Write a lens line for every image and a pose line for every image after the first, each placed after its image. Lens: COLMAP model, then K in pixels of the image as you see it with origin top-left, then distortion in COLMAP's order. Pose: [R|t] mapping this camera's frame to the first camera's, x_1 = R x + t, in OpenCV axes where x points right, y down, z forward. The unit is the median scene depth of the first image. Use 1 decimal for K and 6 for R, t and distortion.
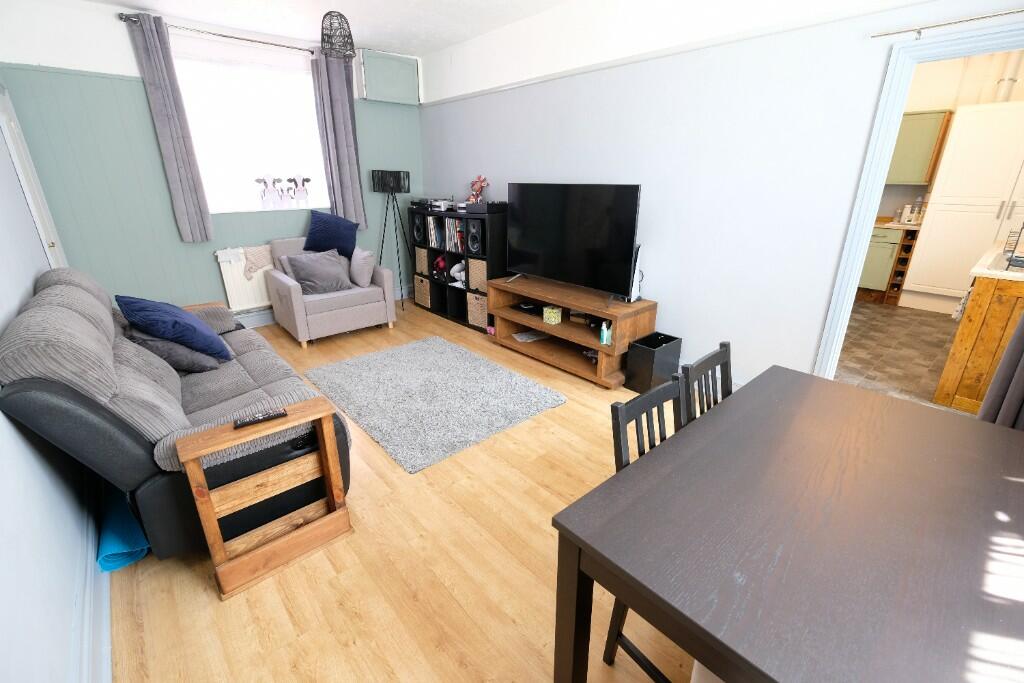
lens RADIAL K [[447.7, 0, 514.3], [0, 447.7, 338.7], [0, 0, 1]] dist [-0.000384, -0.000498]
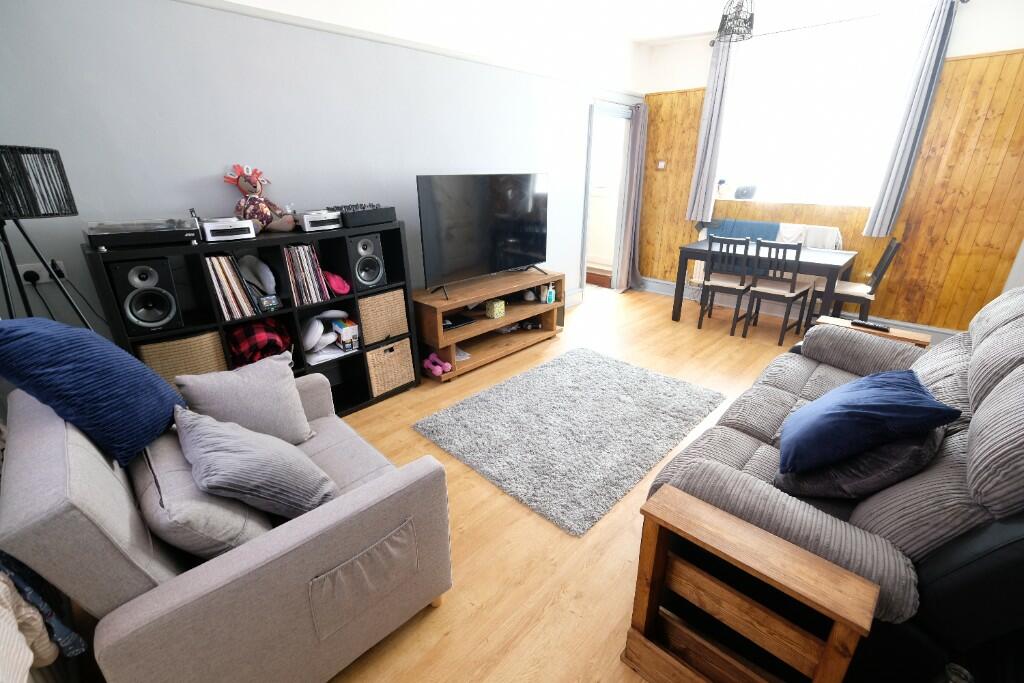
lens RADIAL K [[447.7, 0, 514.3], [0, 447.7, 338.7], [0, 0, 1]] dist [-0.000384, -0.000498]
pose [[-0.089994, -0.354219, 0.930822, -0.747859], [0.340313, 0.867422, 0.362995, -0.296068], [-0.935996, 0.349439, 0.042483, 0.820597]]
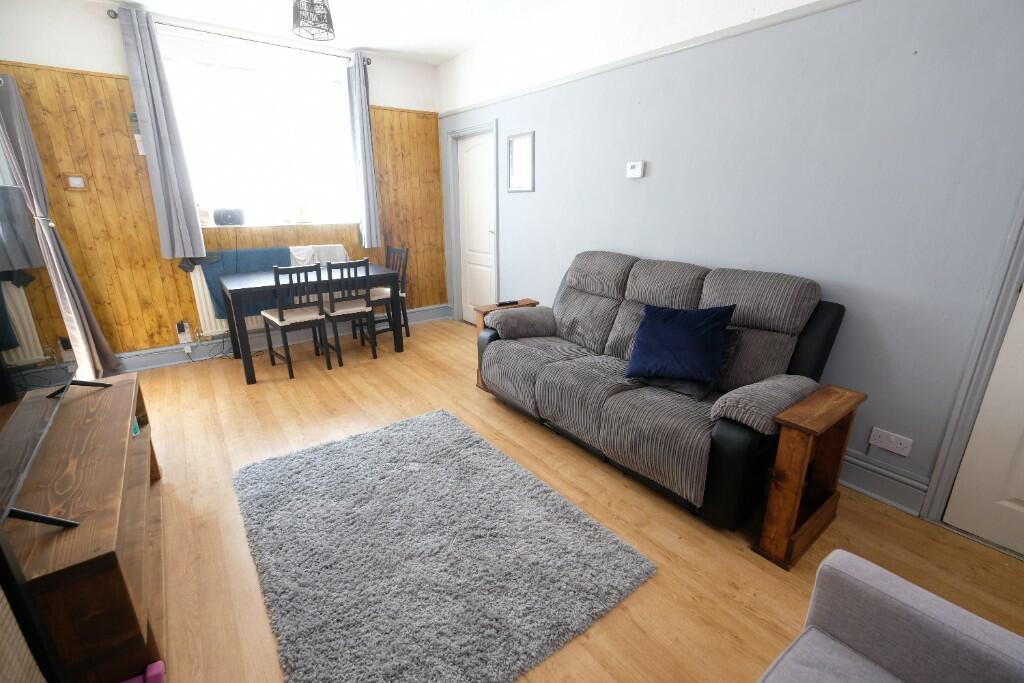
lens RADIAL K [[447.7, 0, 514.3], [0, 447.7, 338.7], [0, 0, 1]] dist [-0.000384, -0.000498]
pose [[-0.997423, -0.019966, 0.068918, -0.292402], [0.025761, 0.796818, 0.603670, -0.360125], [-0.066968, 0.603890, -0.794250, 1.061772]]
